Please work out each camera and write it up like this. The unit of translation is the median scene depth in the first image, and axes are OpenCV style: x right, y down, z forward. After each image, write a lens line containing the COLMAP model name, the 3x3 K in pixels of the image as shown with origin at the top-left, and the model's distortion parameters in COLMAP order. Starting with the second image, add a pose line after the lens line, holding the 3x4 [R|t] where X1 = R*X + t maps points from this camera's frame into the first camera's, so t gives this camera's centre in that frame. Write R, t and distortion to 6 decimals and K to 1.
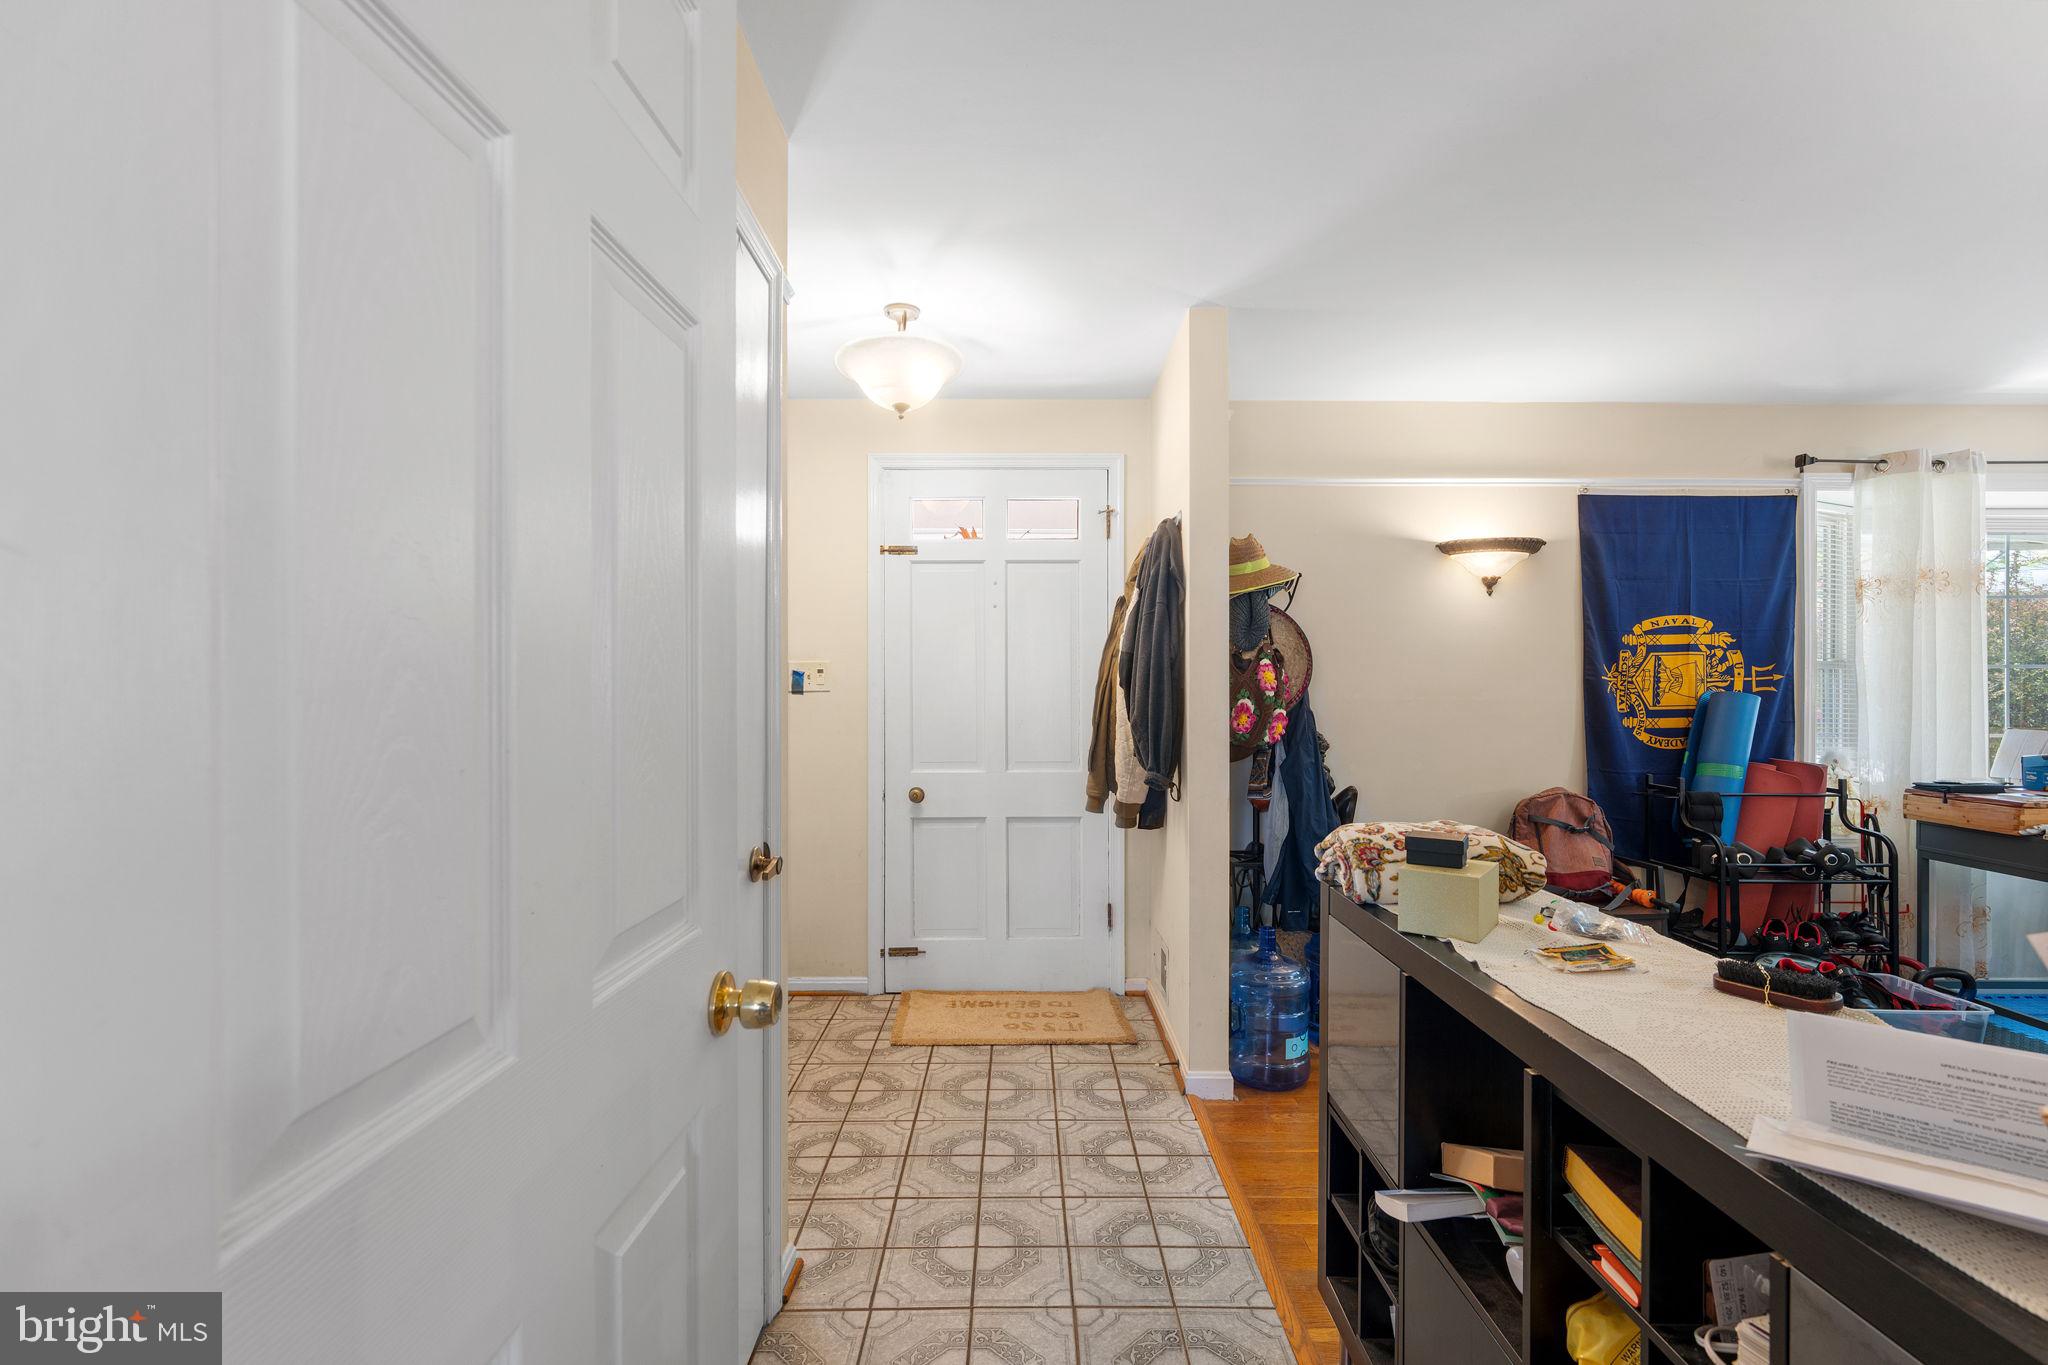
lens RADIAL K [[1002.3, 0, 1024.7], [0, 1002.3, 675.2], [0, 0, 1]] dist [-0.000920, -0.000042]
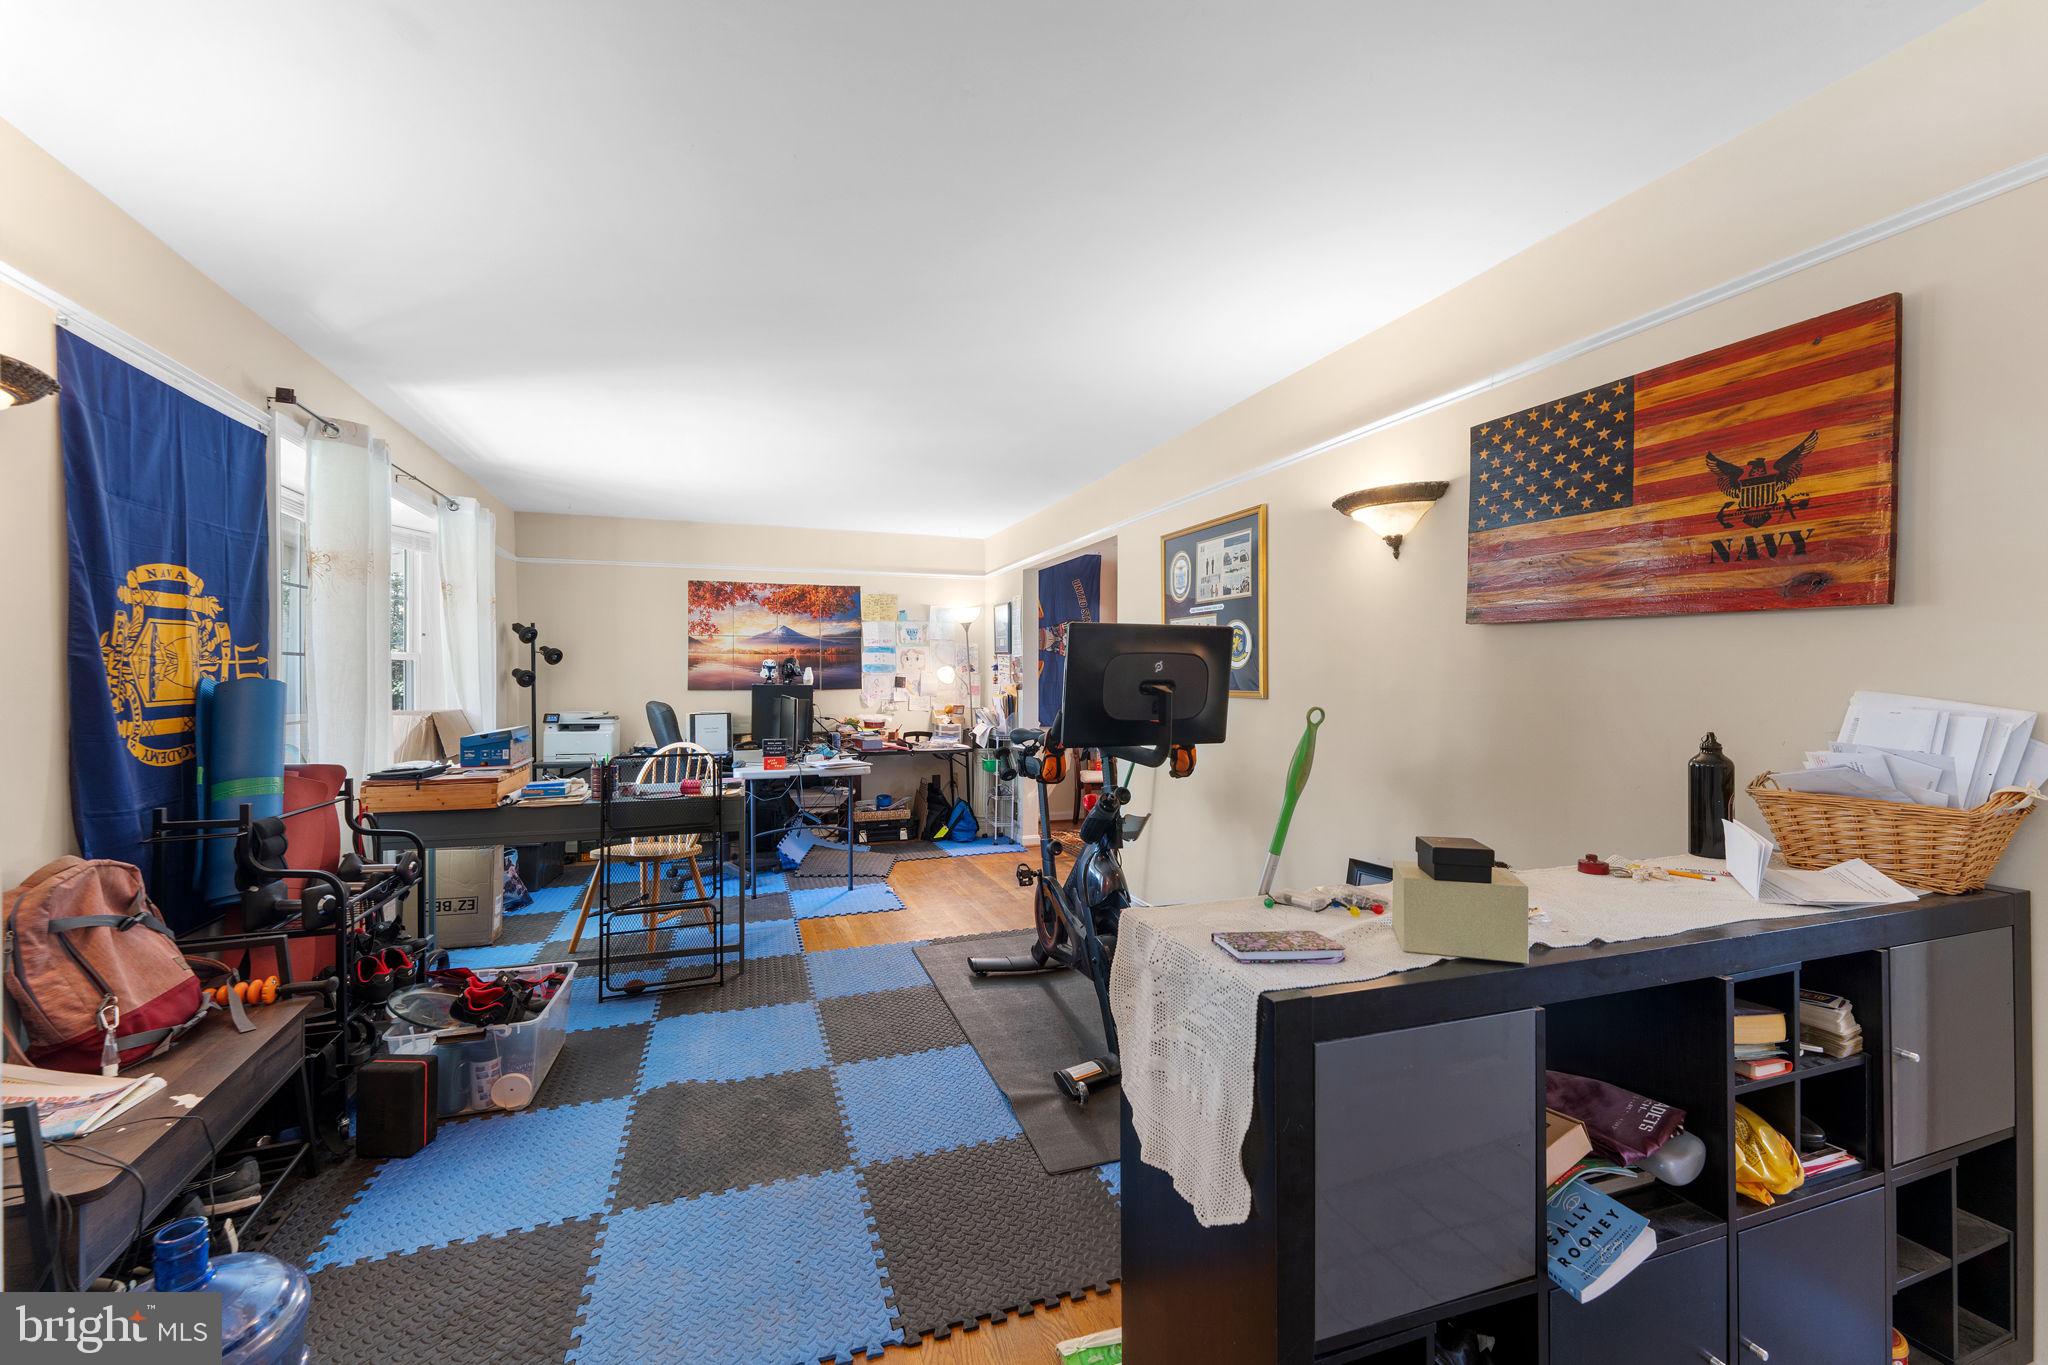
lens RADIAL K [[822.6, 0, 1018.2], [0, 822.6, 682.5], [0, 0, 1]] dist [-0.002298, 0.000551]
pose [[-0.317437, -0.002614, 0.948276, -0.047418], [-0.007386, 0.999973, 0.000284, 0.014441], [-0.948250, -0.006914, -0.317448, 0.639428]]
